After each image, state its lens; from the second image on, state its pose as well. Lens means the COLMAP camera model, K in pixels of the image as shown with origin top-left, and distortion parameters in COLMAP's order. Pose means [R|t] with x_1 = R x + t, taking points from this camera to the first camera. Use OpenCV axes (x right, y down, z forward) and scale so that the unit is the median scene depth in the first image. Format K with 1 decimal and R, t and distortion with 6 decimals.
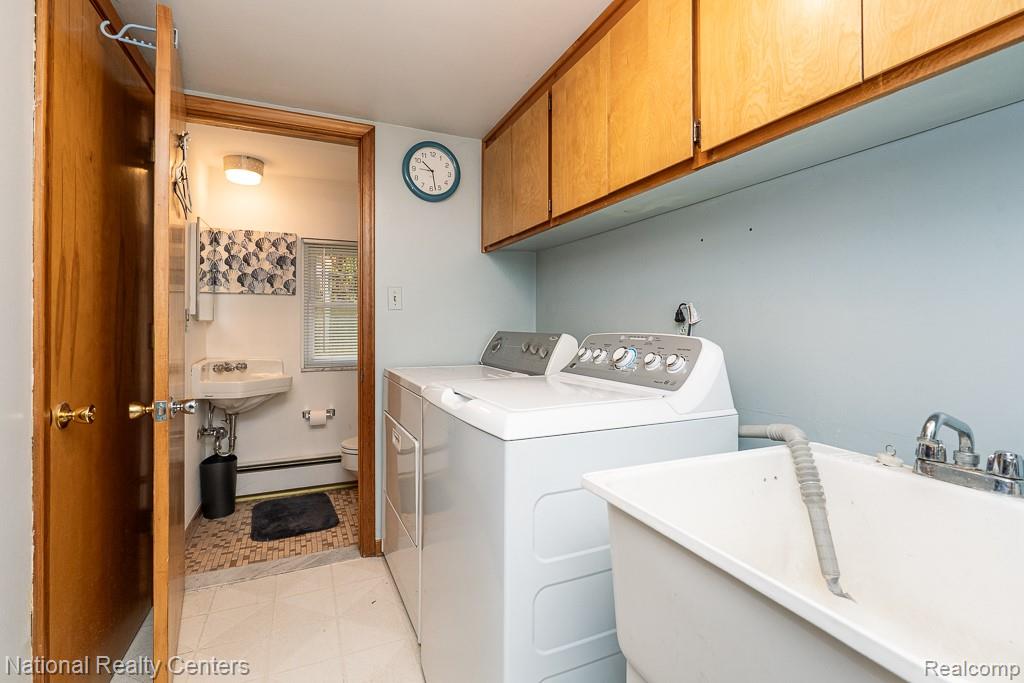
lens RADIAL K [[473.6, 0, 509.6], [0, 473.6, 334.5], [0, 0, 1]] dist [-0.003482, 0.000053]
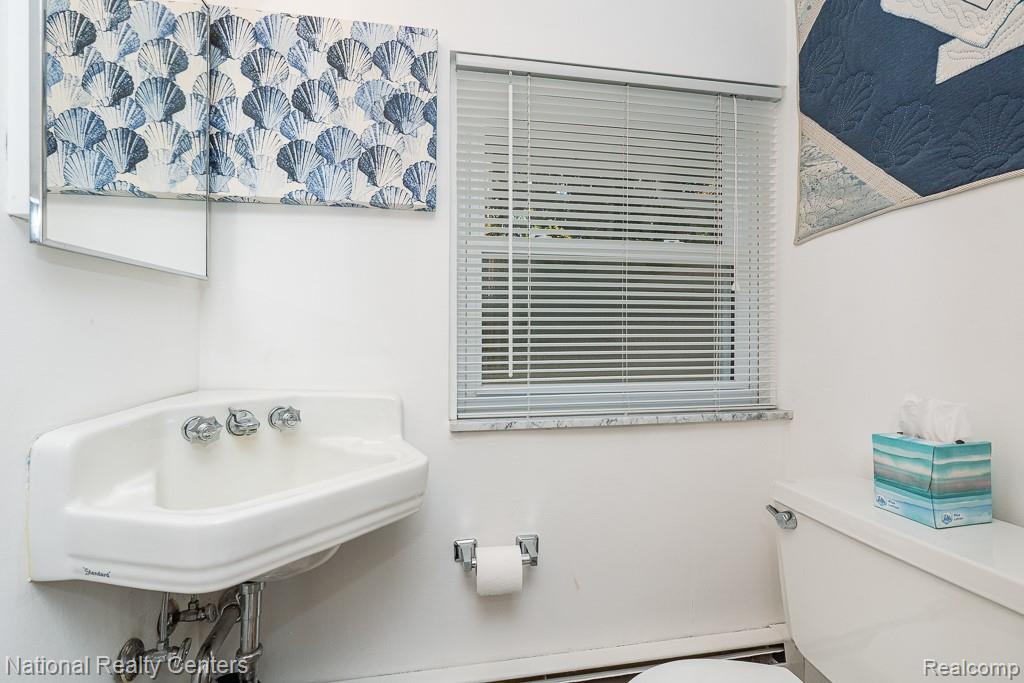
lens RADIAL K [[473.6, 0, 510.9], [0, 473.6, 338.0], [0, 0, 1]] dist [-0.003482, 0.000053]
pose [[0.978055, 0.002569, -0.208329, -0.336683], [-0.001350, 0.999981, 0.005996, 0.010088], [0.208340, -0.005583, 0.978040, 0.694514]]
